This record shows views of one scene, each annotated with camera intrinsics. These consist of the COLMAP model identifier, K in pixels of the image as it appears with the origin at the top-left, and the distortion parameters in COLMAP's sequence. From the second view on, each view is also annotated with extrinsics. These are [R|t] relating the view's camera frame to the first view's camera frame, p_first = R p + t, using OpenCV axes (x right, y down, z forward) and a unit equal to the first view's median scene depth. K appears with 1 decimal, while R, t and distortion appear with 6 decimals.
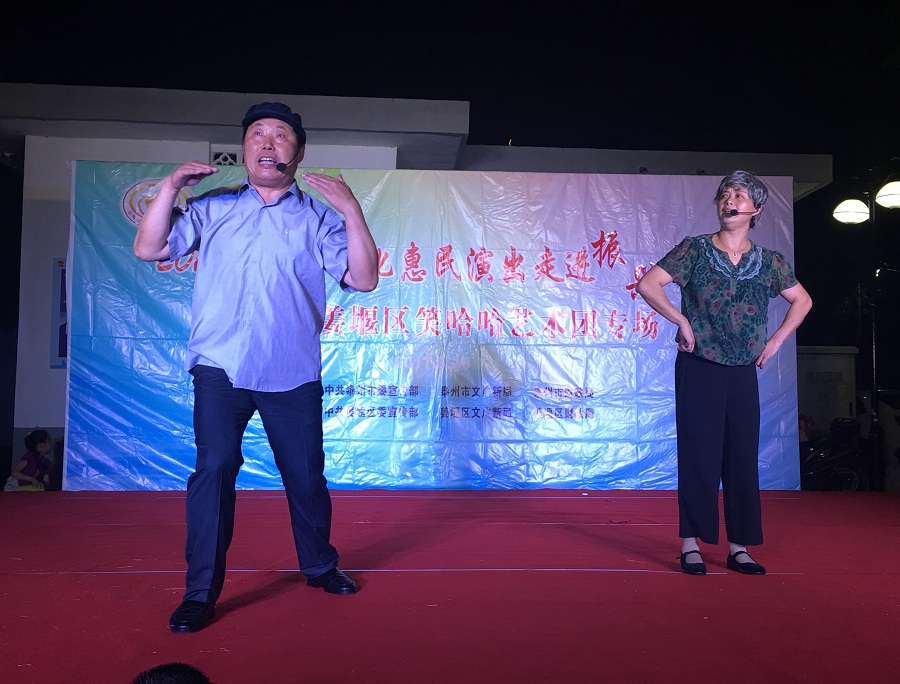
lens RADIAL K [[1102.4, 0, 468.4], [0, 1102.4, 341.2], [0, 0, 1]] dist [0.060161, 0.015557]
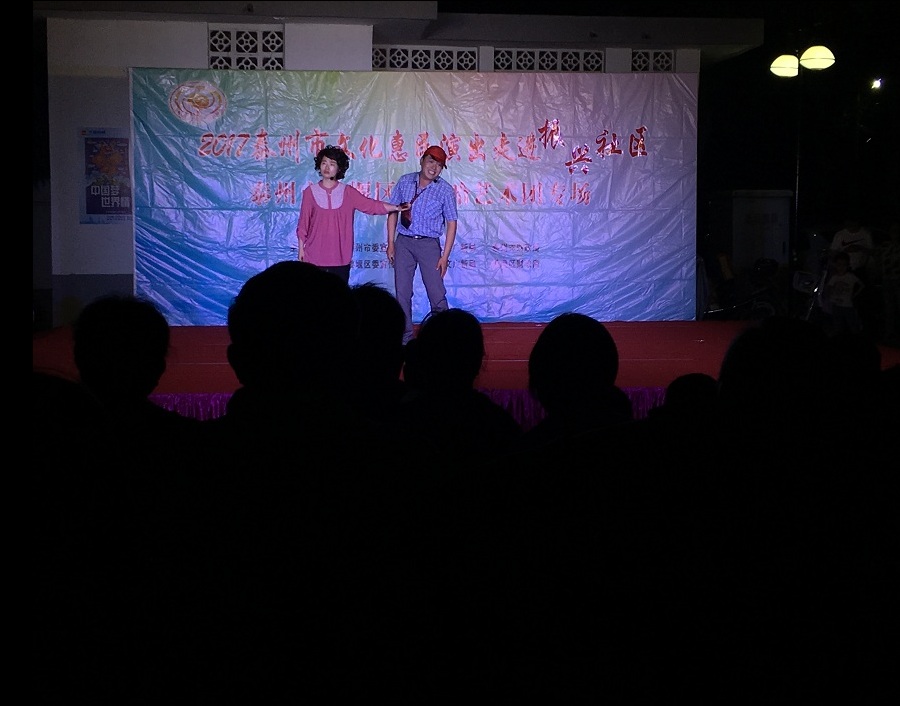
lens RADIAL K [[1560.0, 0, 450.0], [0, 1560.0, 353.0], [0, 0, 1]] dist [0.045624, 0.191551]
pose [[0.999545, -0.009752, 0.028552, -0.043663], [0.005450, 0.989118, 0.147020, -0.099767], [-0.029675, -0.146798, 0.988721, -0.813585]]
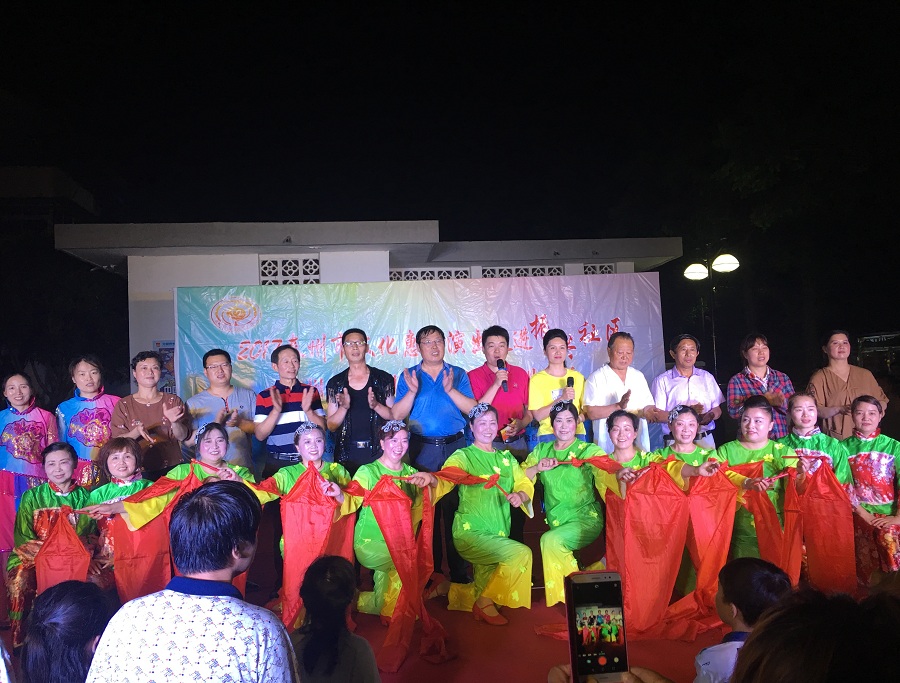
lens RADIAL K [[802.6, 0, 467.1], [0, 802.6, 345.7], [0, 0, 1]] dist [0.098784, -0.130498]
pose [[0.996944, -0.053487, 0.056936, -0.036889], [0.052179, 0.998344, 0.024221, -0.090679], [-0.058138, -0.021176, 0.998084, -0.084549]]
